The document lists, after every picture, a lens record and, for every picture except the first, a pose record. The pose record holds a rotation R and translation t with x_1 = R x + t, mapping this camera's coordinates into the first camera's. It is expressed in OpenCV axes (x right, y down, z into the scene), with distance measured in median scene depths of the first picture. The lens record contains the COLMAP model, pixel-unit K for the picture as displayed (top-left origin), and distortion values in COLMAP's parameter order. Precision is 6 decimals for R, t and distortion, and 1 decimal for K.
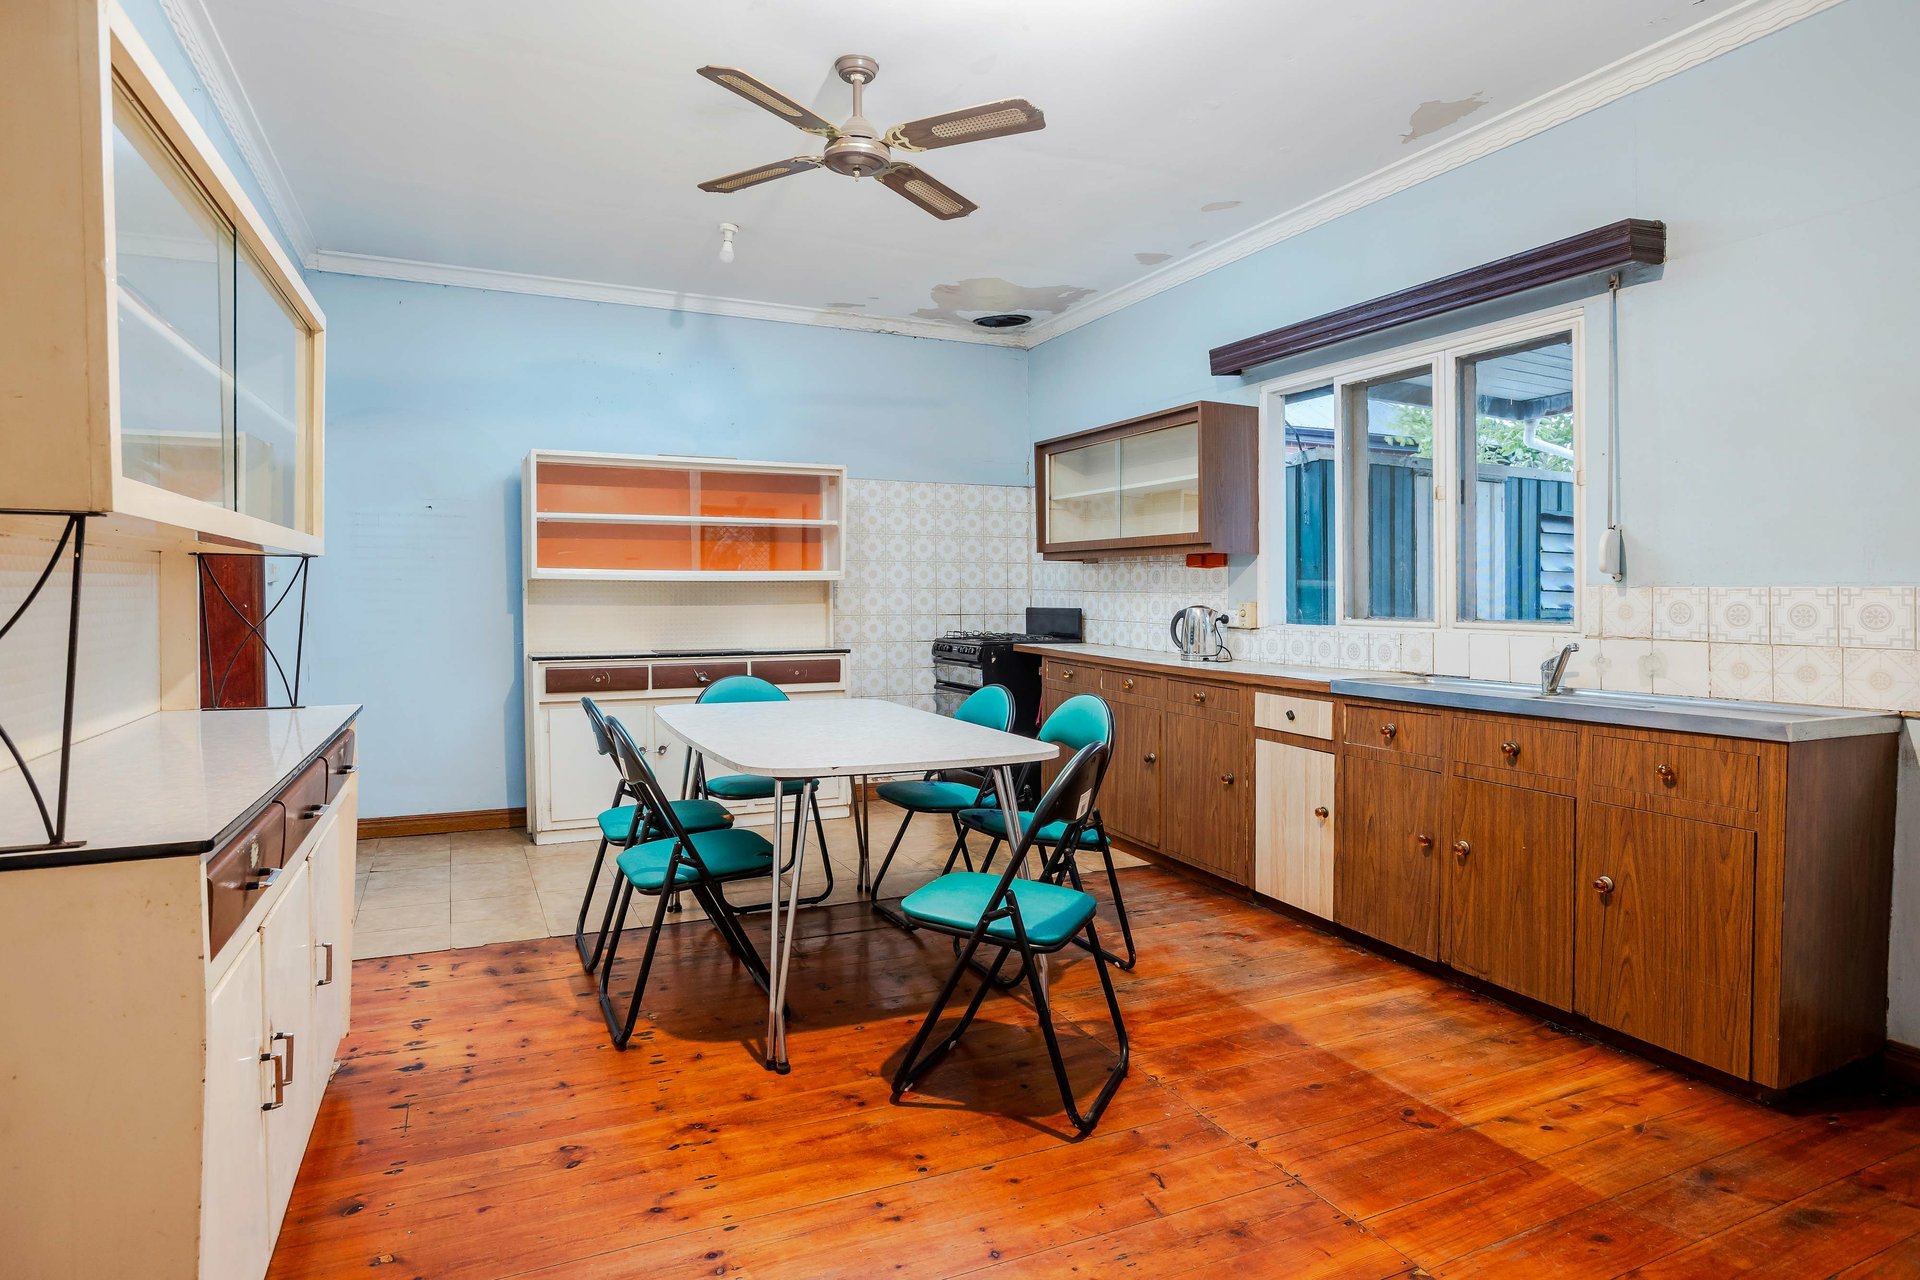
lens RADIAL K [[1020.9, 0, 931.6], [0, 1020.9, 588.7], [0, 0, 1]] dist [-0.013594, 0.001024]
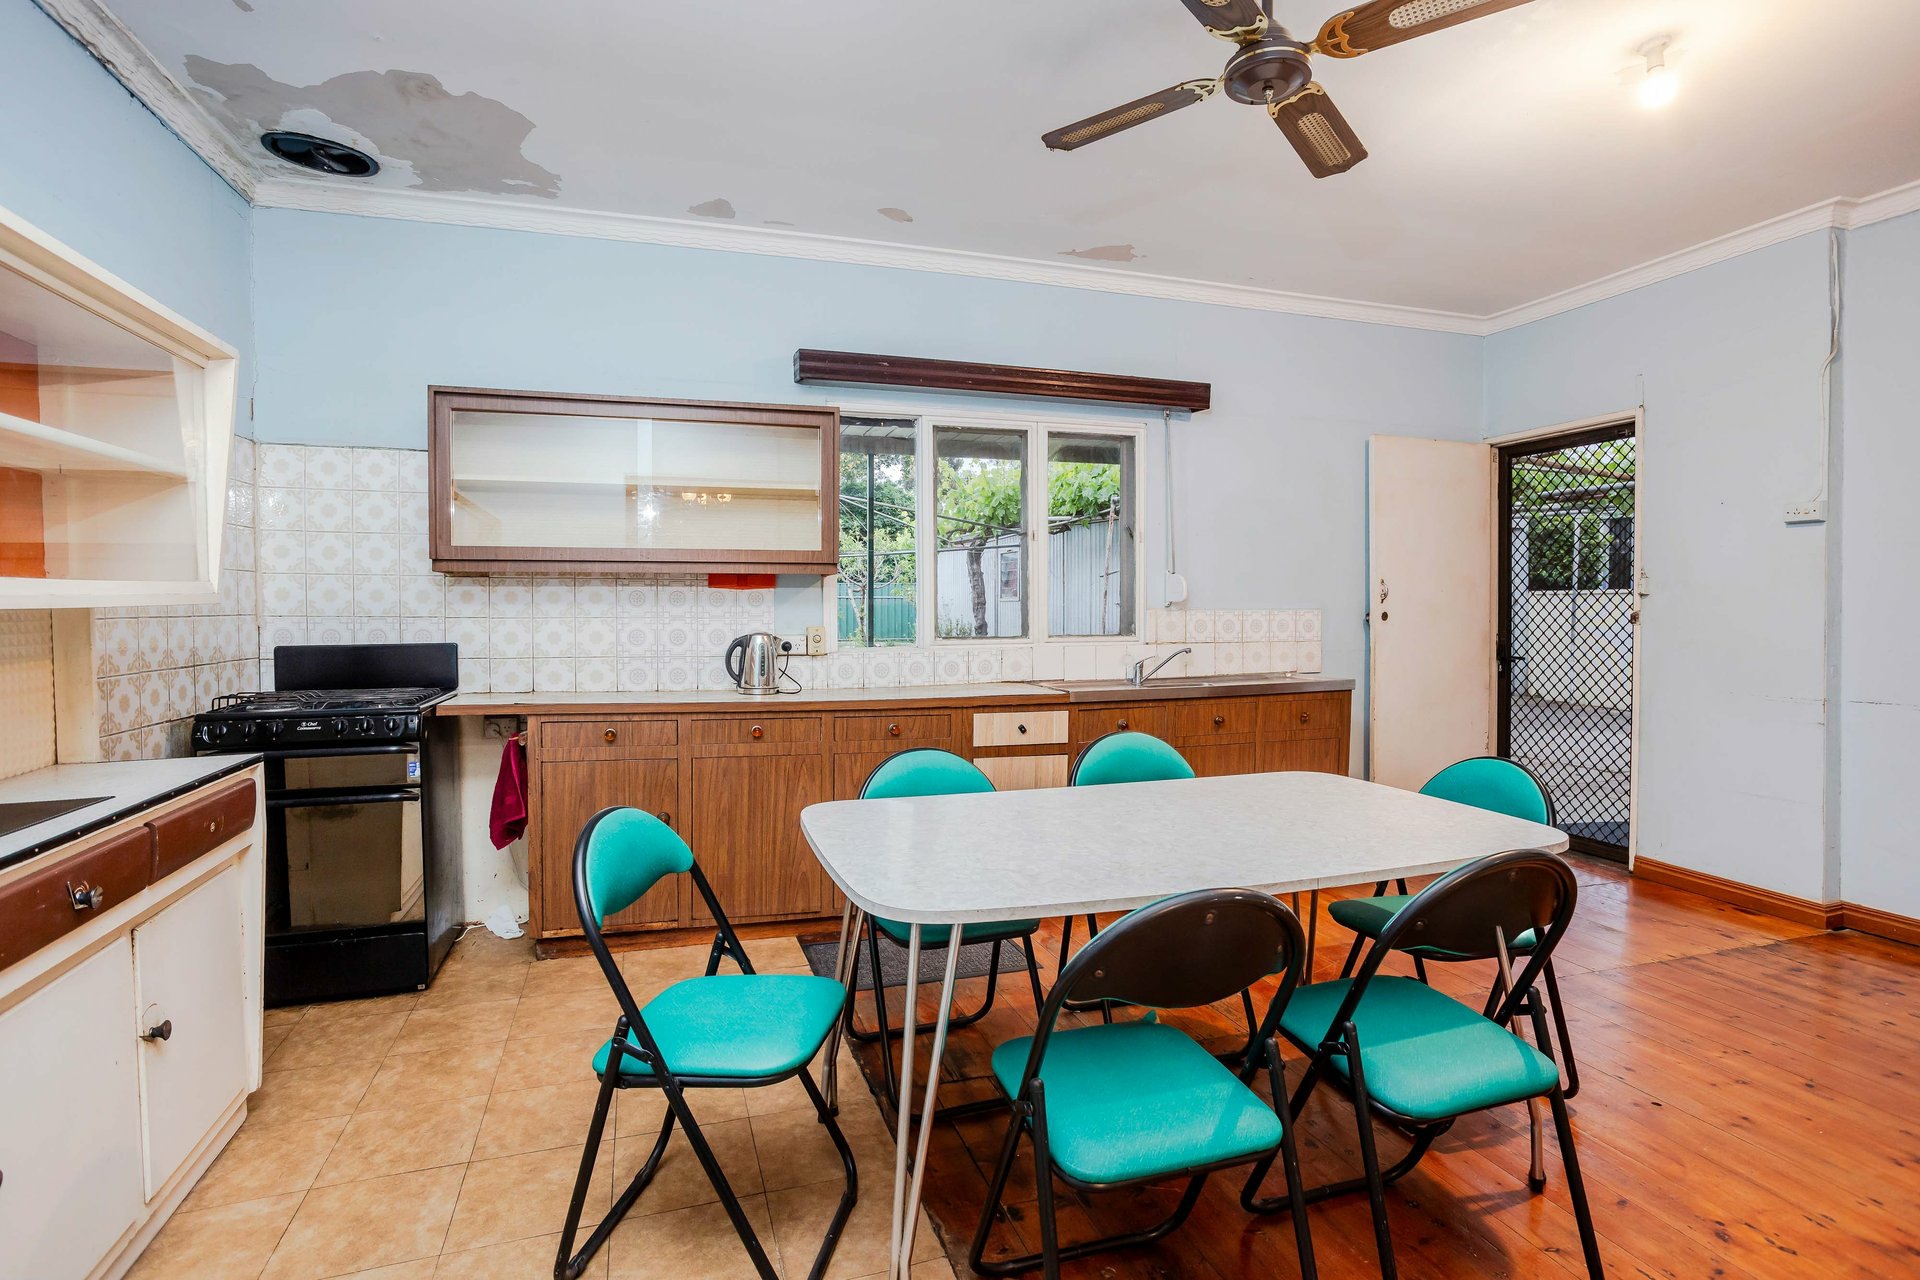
lens RADIAL K [[924.0, 0, 921.9], [0, 924.0, 601.0], [0, 0, 1]] dist [-0.022514, 0.003992]
pose [[0.141716, -0.005910, 0.989890, -0.518519], [-0.001561, 0.999980, 0.006194, -0.016382], [-0.989906, -0.002423, 0.141704, 0.769779]]
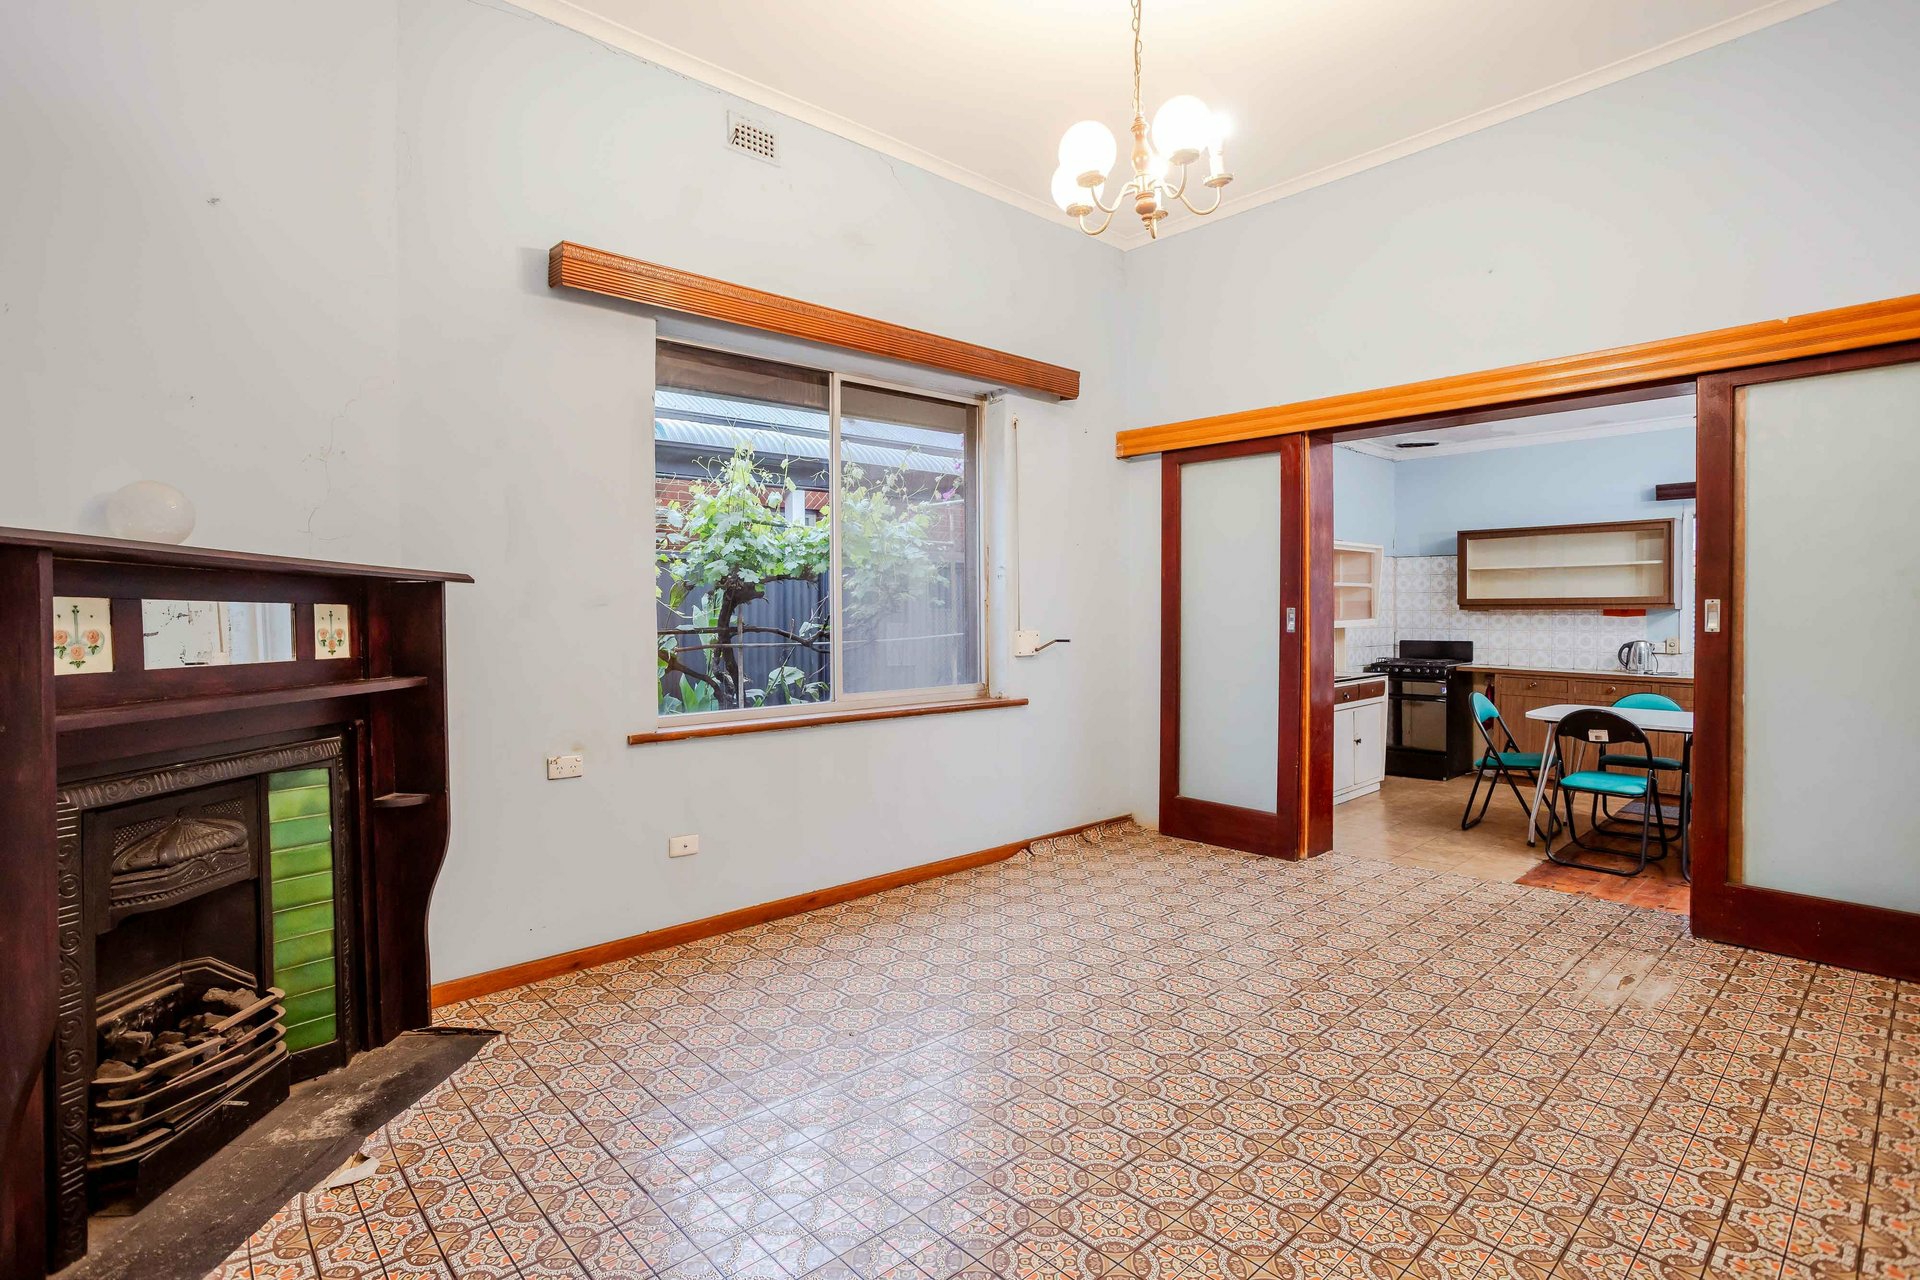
lens RADIAL K [[924.0, 0, 953.1], [0, 924.0, 633.9], [0, 0, 1]] dist [-0.022514, 0.003992]
pose [[0.953255, -0.007965, 0.302063, -1.251685], [0.001194, 0.999744, 0.022593, -0.028936], [-0.302166, -0.021177, 0.953020, -0.071074]]
